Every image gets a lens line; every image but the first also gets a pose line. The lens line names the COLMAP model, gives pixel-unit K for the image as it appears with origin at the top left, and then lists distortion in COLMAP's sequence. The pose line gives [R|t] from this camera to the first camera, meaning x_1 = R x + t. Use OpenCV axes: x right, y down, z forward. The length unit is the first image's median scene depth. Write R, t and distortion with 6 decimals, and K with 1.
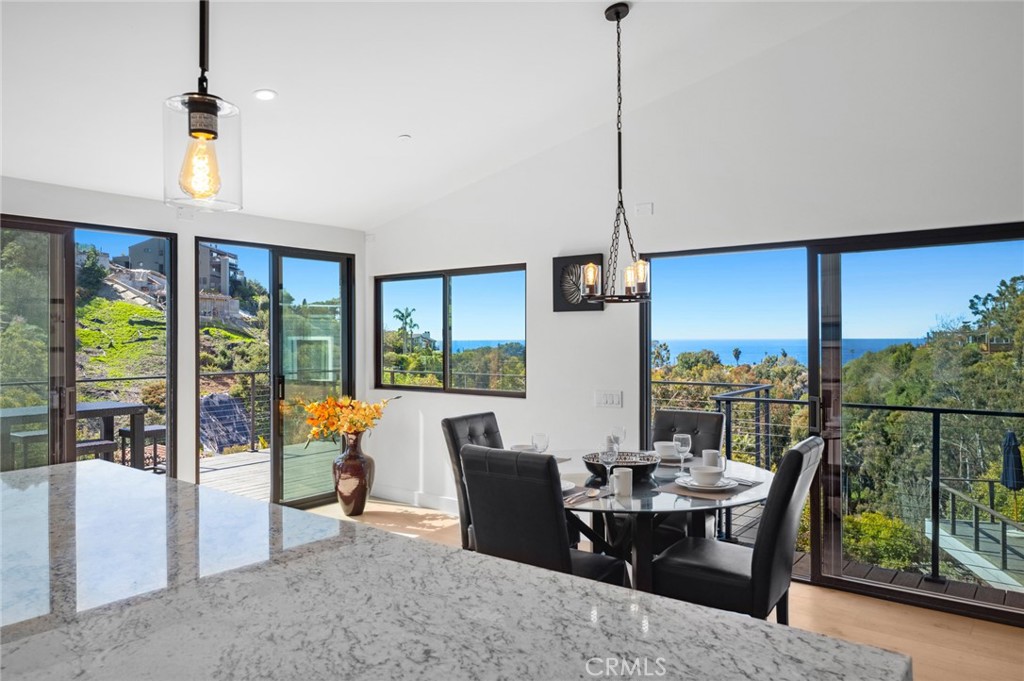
lens RADIAL K [[684.4, 0, 507.7], [0, 684.4, 326.0], [0, 0, 1]] dist [0.007207, -0.000758]
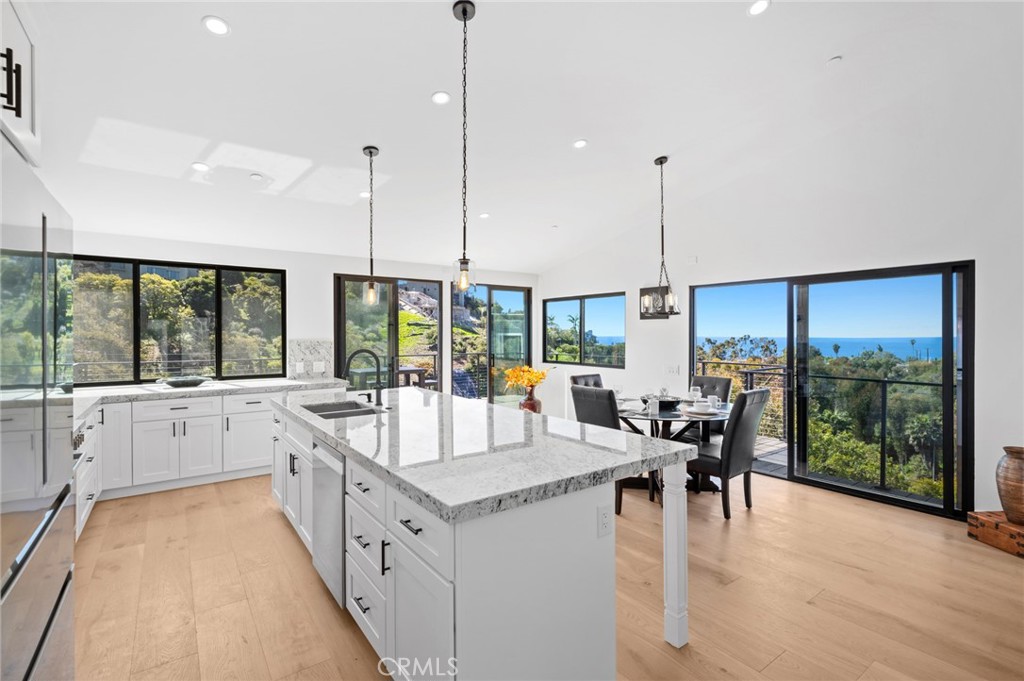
lens RADIAL K [[468.7, 0, 512.6], [0, 468.7, 335.6], [0, 0, 1]] dist [0.001933, 0.000249]
pose [[0.960412, 0.005666, -0.278526, 0.073977], [-0.000213, 0.999808, 0.019603, -0.002931], [0.278584, -0.018767, 0.960229, -0.201268]]
